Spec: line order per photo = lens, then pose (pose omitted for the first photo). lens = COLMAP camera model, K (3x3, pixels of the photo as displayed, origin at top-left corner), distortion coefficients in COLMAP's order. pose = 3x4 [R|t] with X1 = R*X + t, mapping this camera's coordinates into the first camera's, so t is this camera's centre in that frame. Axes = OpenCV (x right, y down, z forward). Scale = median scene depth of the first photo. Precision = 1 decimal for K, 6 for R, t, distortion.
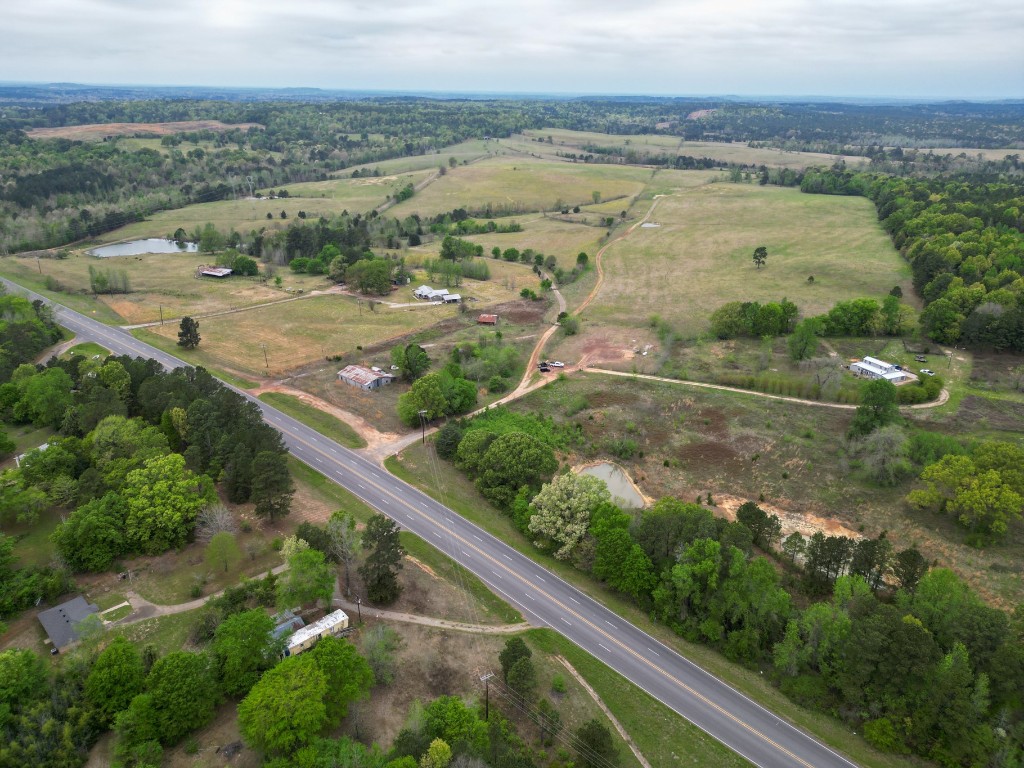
lens RADIAL K [[717.8, 0, 514.8], [0, 717.8, 384.3], [0, 0, 1]] dist [0.067244, -0.066254]
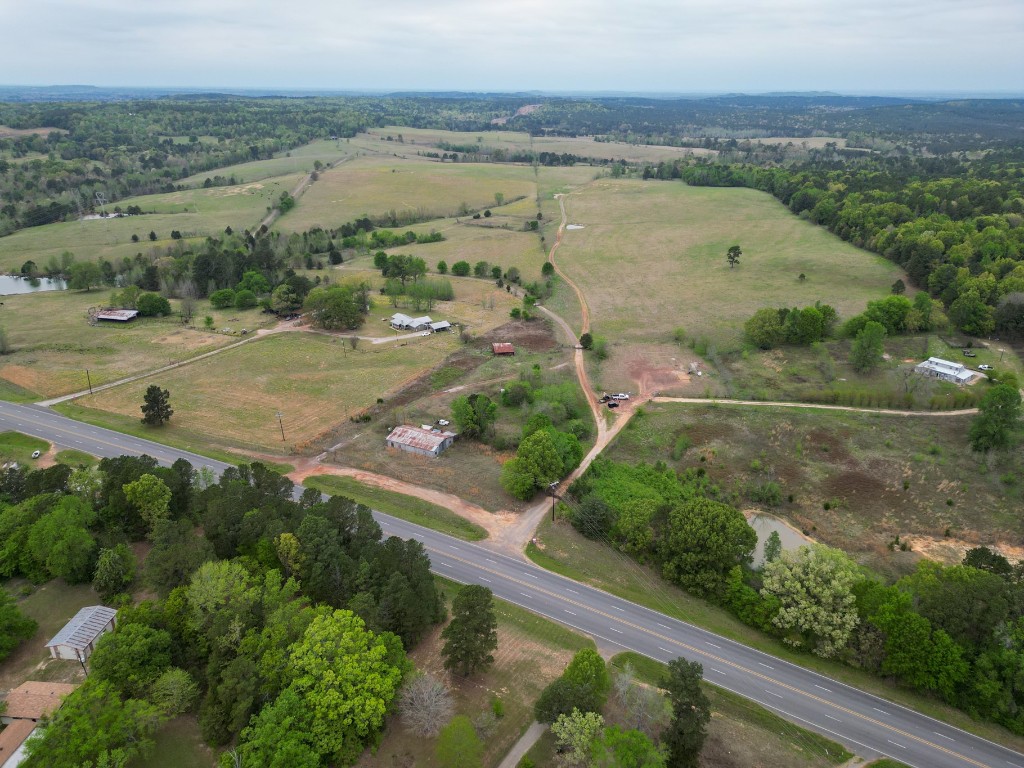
lens RADIAL K [[717.8, 0, 514.8], [0, 717.8, 384.3], [0, 0, 1]] dist [0.067244, -0.066254]
pose [[0.968278, -0.103309, 0.227520, -0.170239], [0.102172, 0.994625, 0.016802, -0.045437], [-0.228033, 0.006977, 0.973628, 0.104686]]
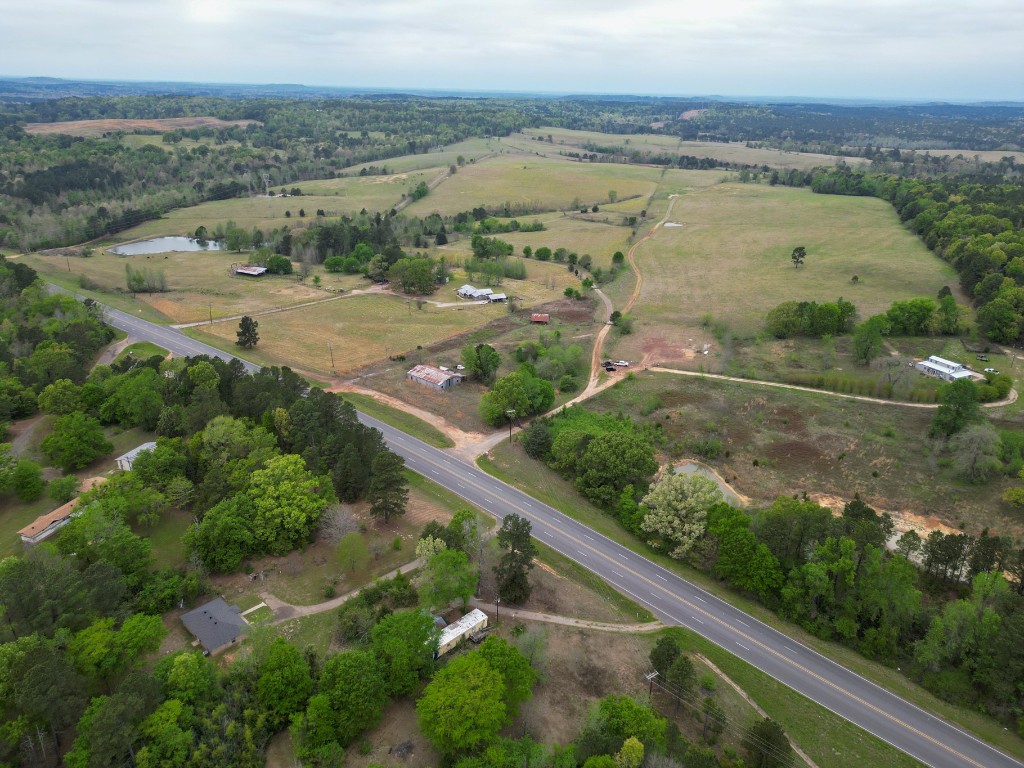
lens RADIAL K [[717.8, 0, 514.8], [0, 717.8, 384.3], [0, 0, 1]] dist [0.067244, -0.066254]
pose [[0.999727, -0.001344, 0.023314, -0.072034], [0.001300, 0.999997, 0.001917, -0.000683], [-0.023316, -0.001886, 0.999726, -0.000083]]
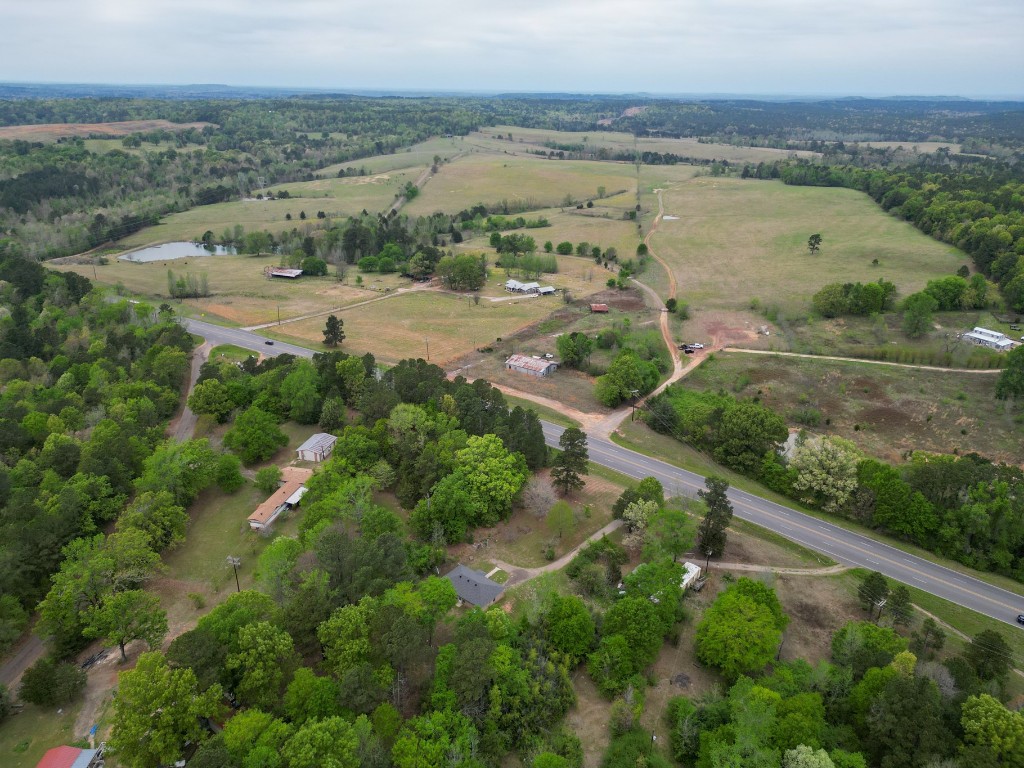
lens RADIAL K [[717.8, 0, 514.8], [0, 717.8, 384.3], [0, 0, 1]] dist [0.067244, -0.066254]
pose [[0.993252, -0.045364, 0.106740, -0.207567], [0.044999, 0.998970, 0.005821, 0.006683], [-0.106894, -0.000978, 0.994270, -0.025166]]
